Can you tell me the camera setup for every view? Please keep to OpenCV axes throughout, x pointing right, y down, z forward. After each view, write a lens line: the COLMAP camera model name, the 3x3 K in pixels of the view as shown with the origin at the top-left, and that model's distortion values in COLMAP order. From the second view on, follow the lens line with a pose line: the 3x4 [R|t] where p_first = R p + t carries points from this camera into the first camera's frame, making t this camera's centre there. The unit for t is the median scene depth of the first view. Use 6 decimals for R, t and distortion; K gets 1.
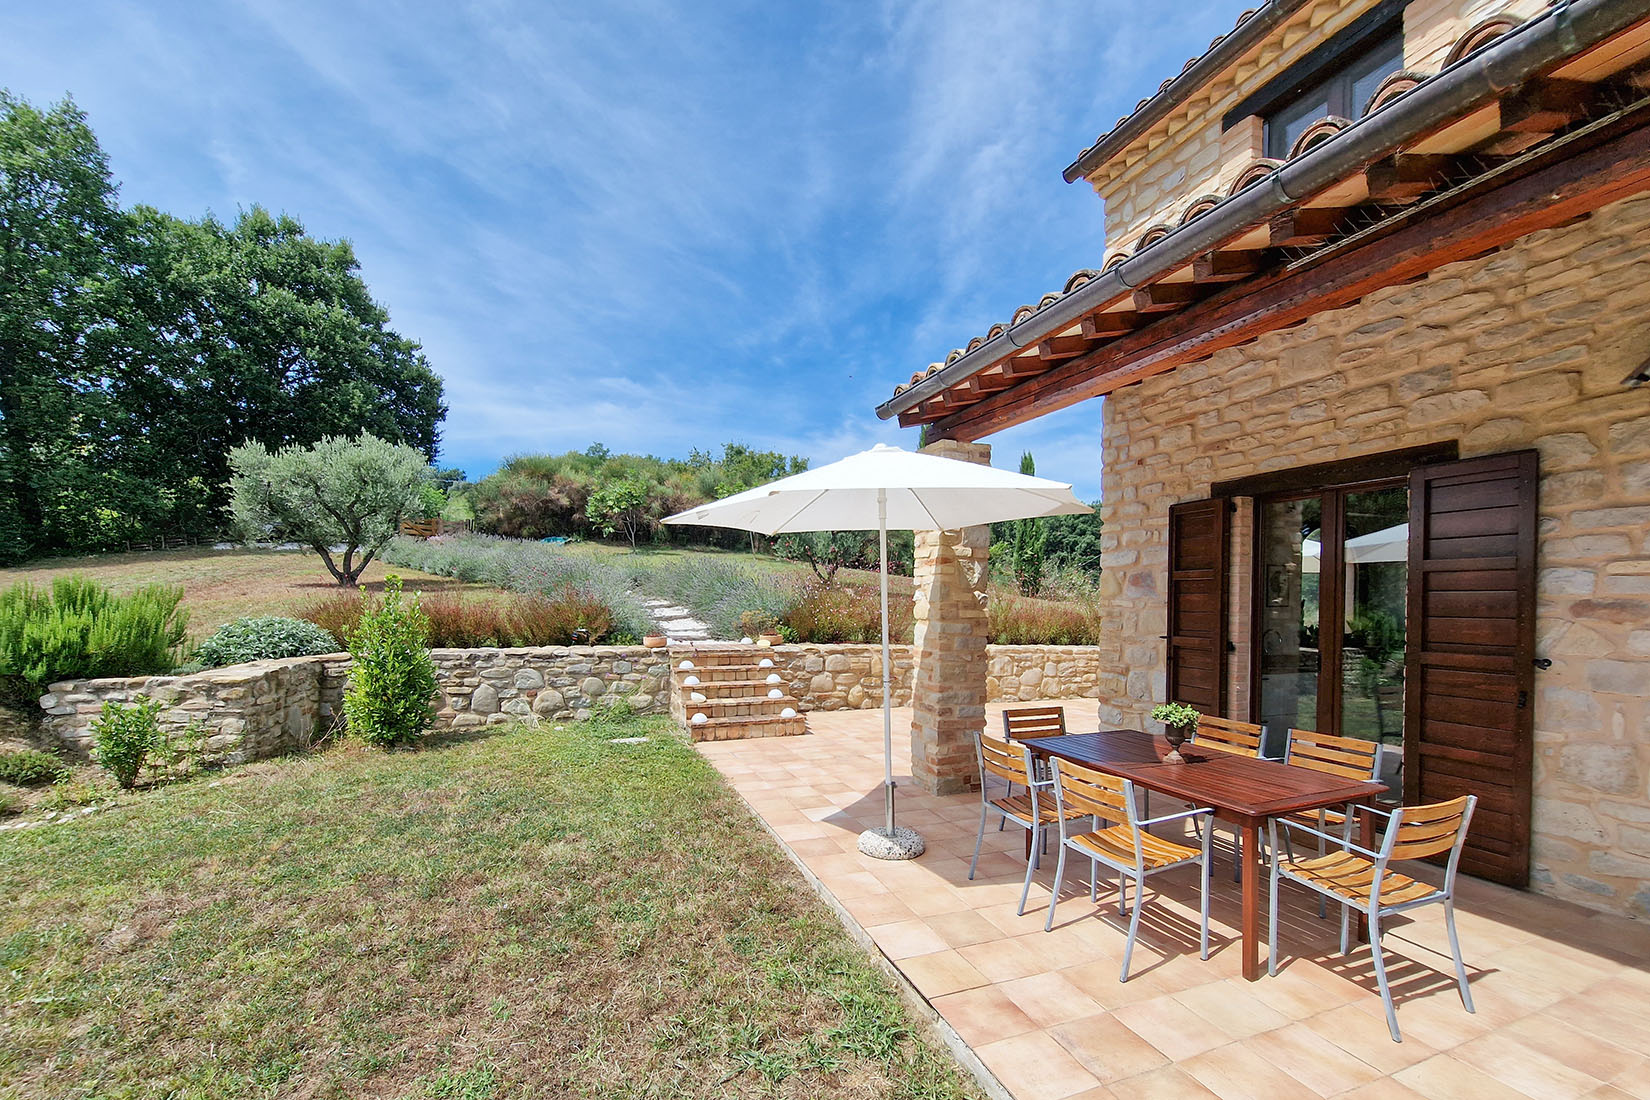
lens RADIAL K [[680.3, 0, 825.7], [0, 680.3, 597.5], [0, 0, 1]] dist [0.000675, -0.000035]
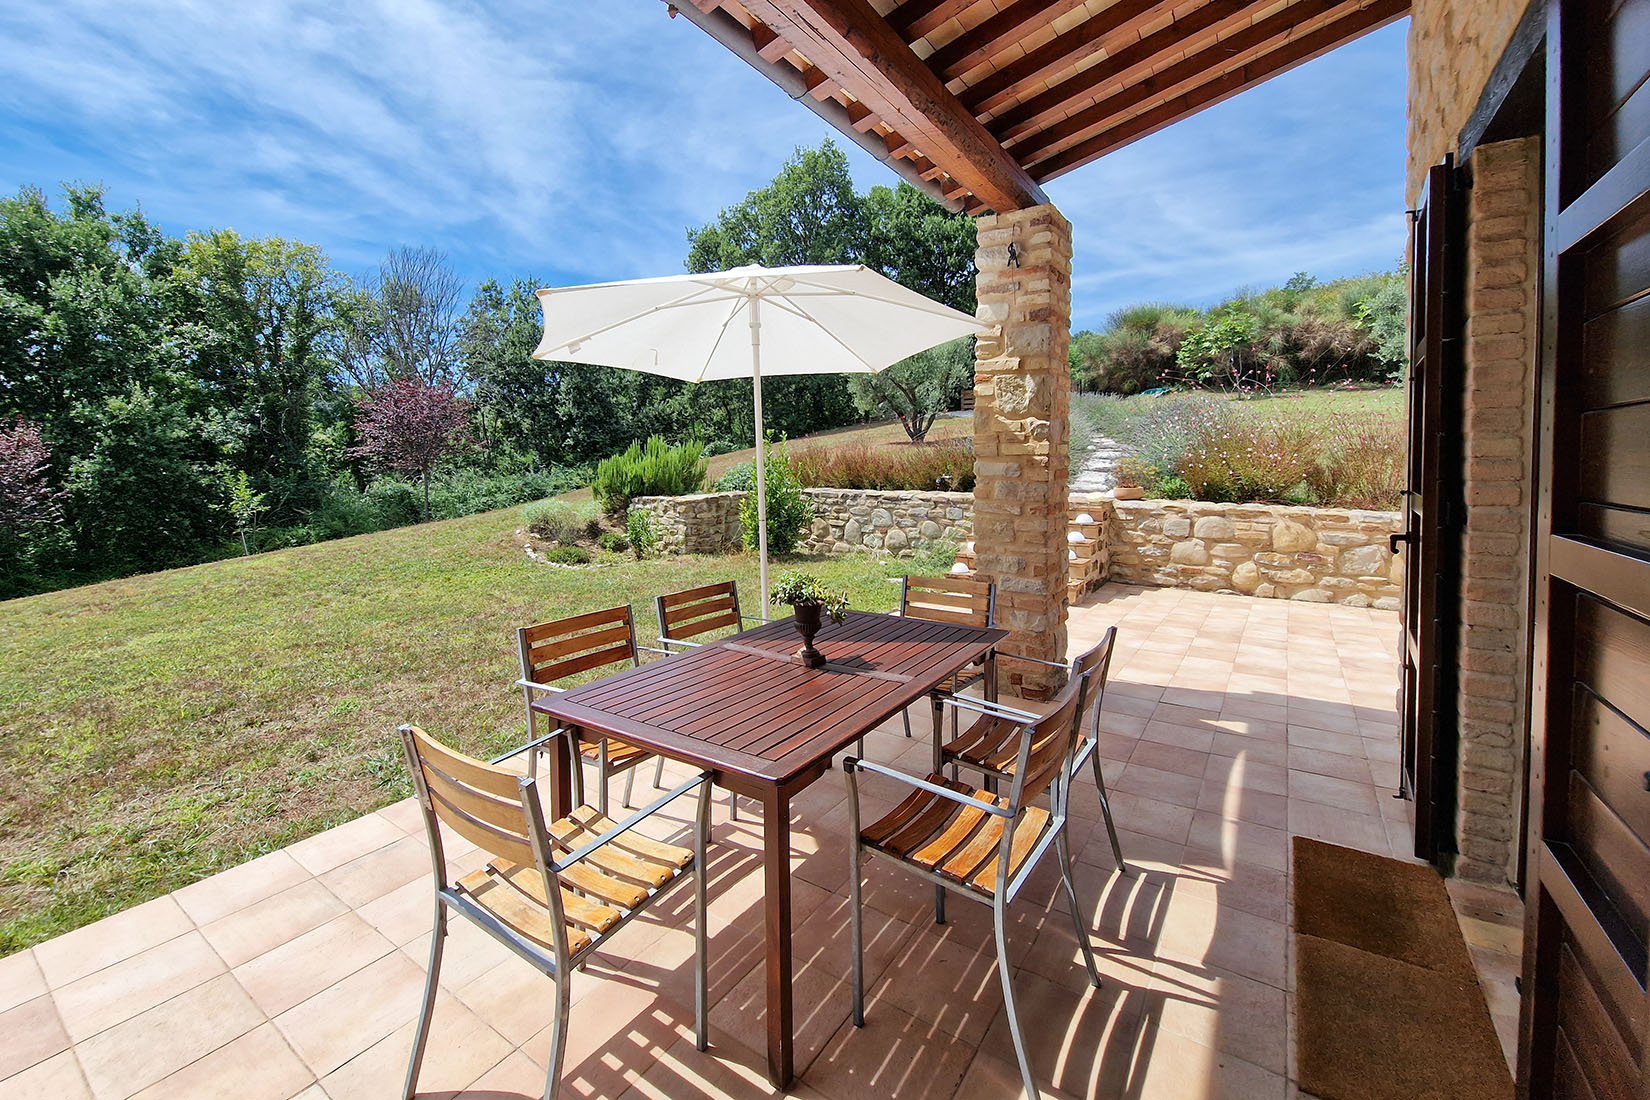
lens RADIAL K [[682.4, 0, 826.7], [0, 682.4, 458.6], [0, 0, 1]] dist [-0.000169, -0.000300]
pose [[0.562379, -0.007324, -0.826847, 0.448522], [0.010293, 0.999945, -0.001856, 0.021415], [0.826815, -0.007467, 0.562424, 0.277553]]
